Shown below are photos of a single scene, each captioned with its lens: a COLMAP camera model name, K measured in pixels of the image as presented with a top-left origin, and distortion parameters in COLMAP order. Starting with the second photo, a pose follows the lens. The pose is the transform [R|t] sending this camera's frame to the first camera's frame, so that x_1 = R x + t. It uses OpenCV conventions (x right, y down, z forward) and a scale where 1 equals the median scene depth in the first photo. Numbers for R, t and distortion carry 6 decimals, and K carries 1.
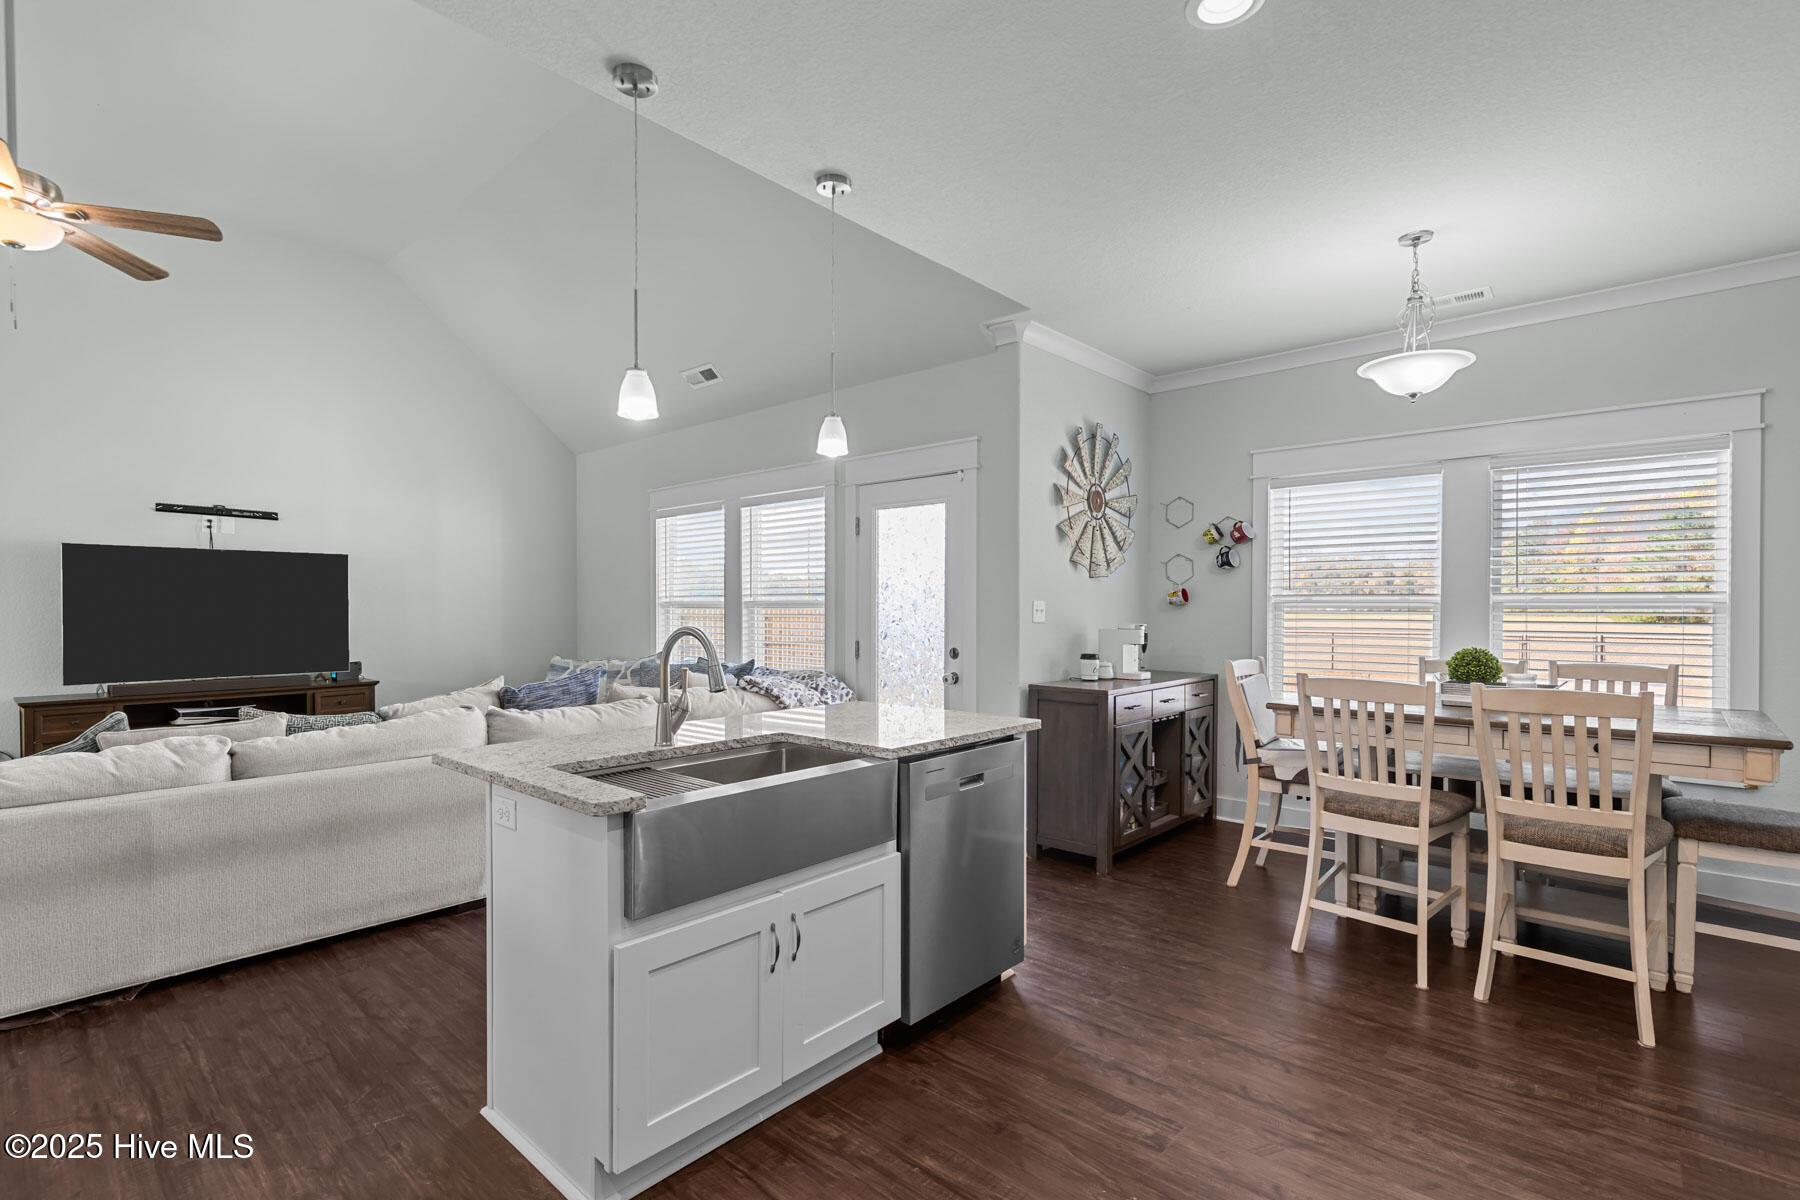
lens RADIAL K [[829.2, 0, 893.5], [0, 829.2, 609.2], [0, 0, 1]] dist [0.005601, -0.000003]
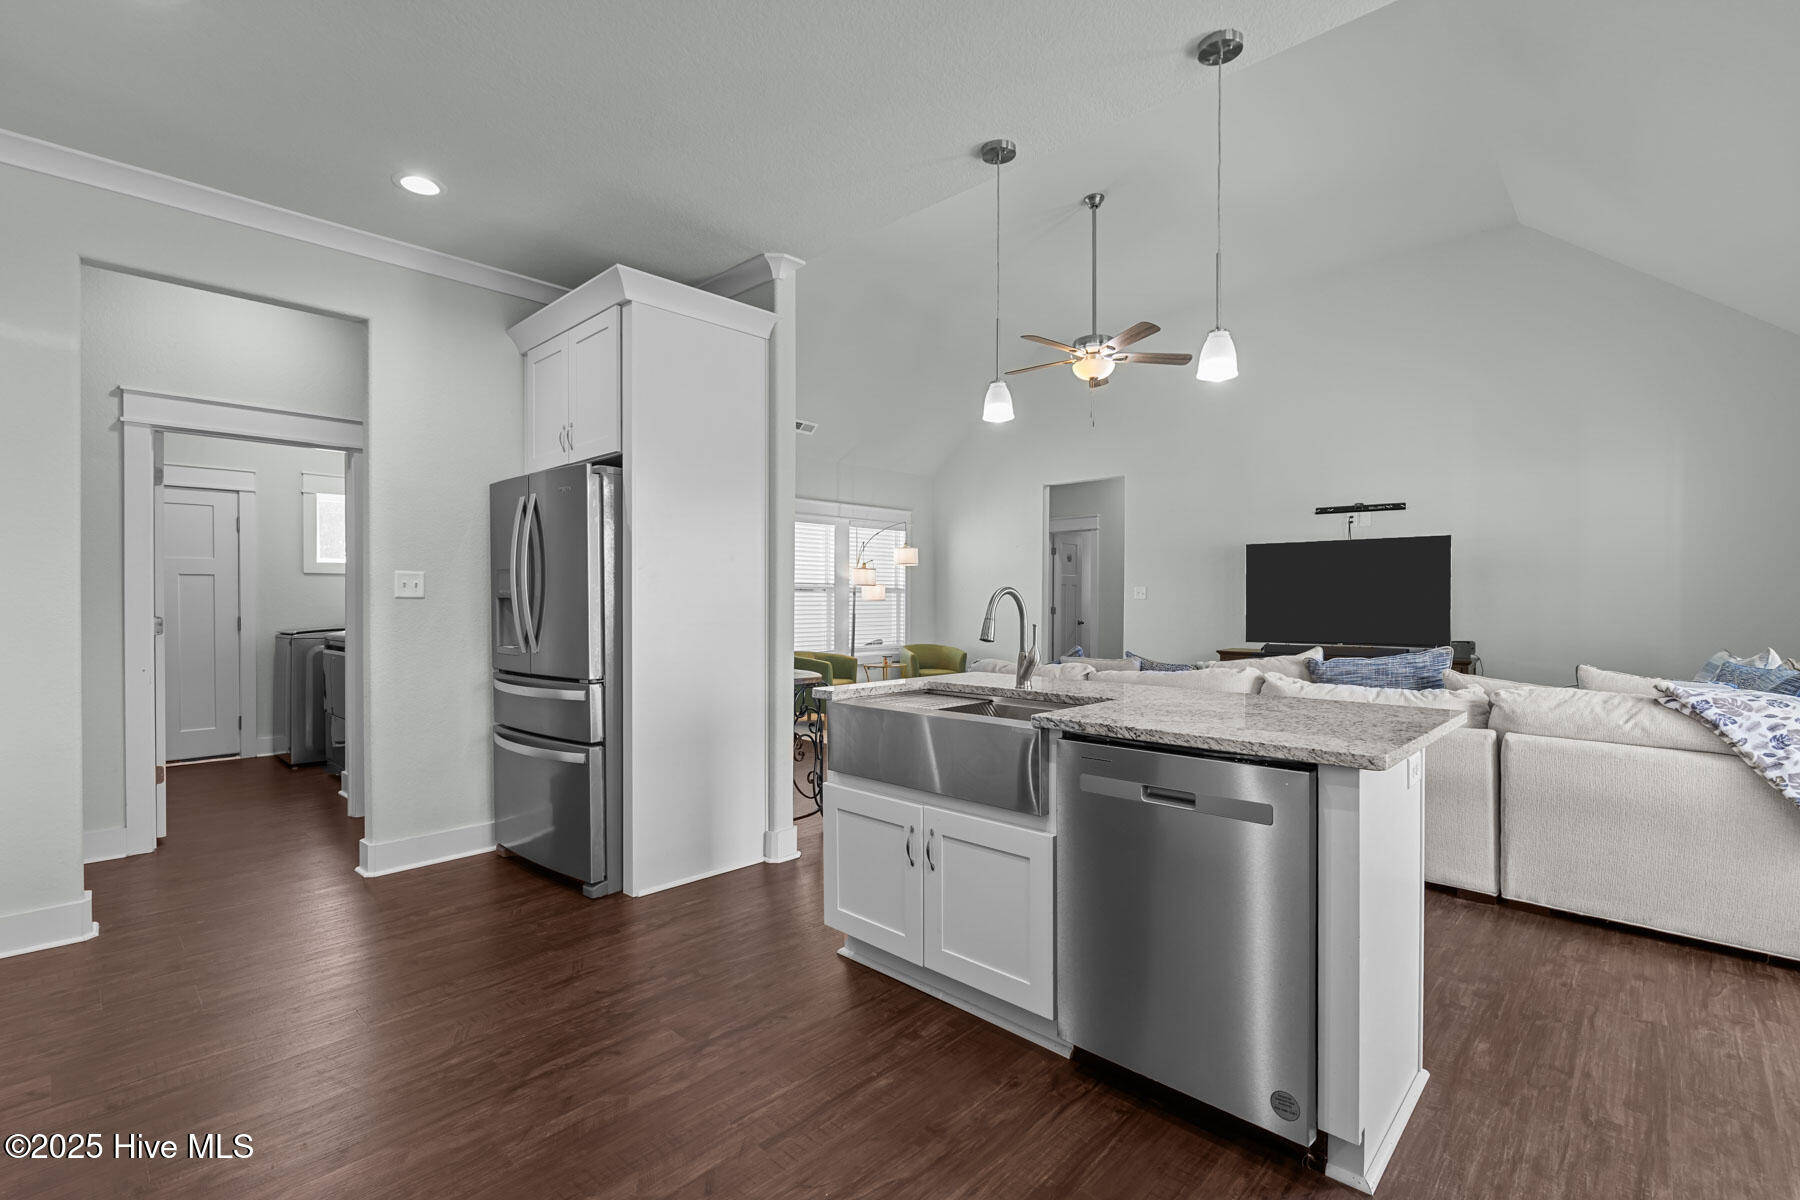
lens RADIAL K [[806.8, 0, 897.0], [0, 806.8, 598.3], [0, 0, 1]] dist [0.001085, 0.000149]
pose [[-0.028743, -0.000534, -0.999587, 0.450937], [-0.004027, 0.999992, -0.000418, 0.019406], [0.999579, 0.004014, -0.028745, 0.437829]]
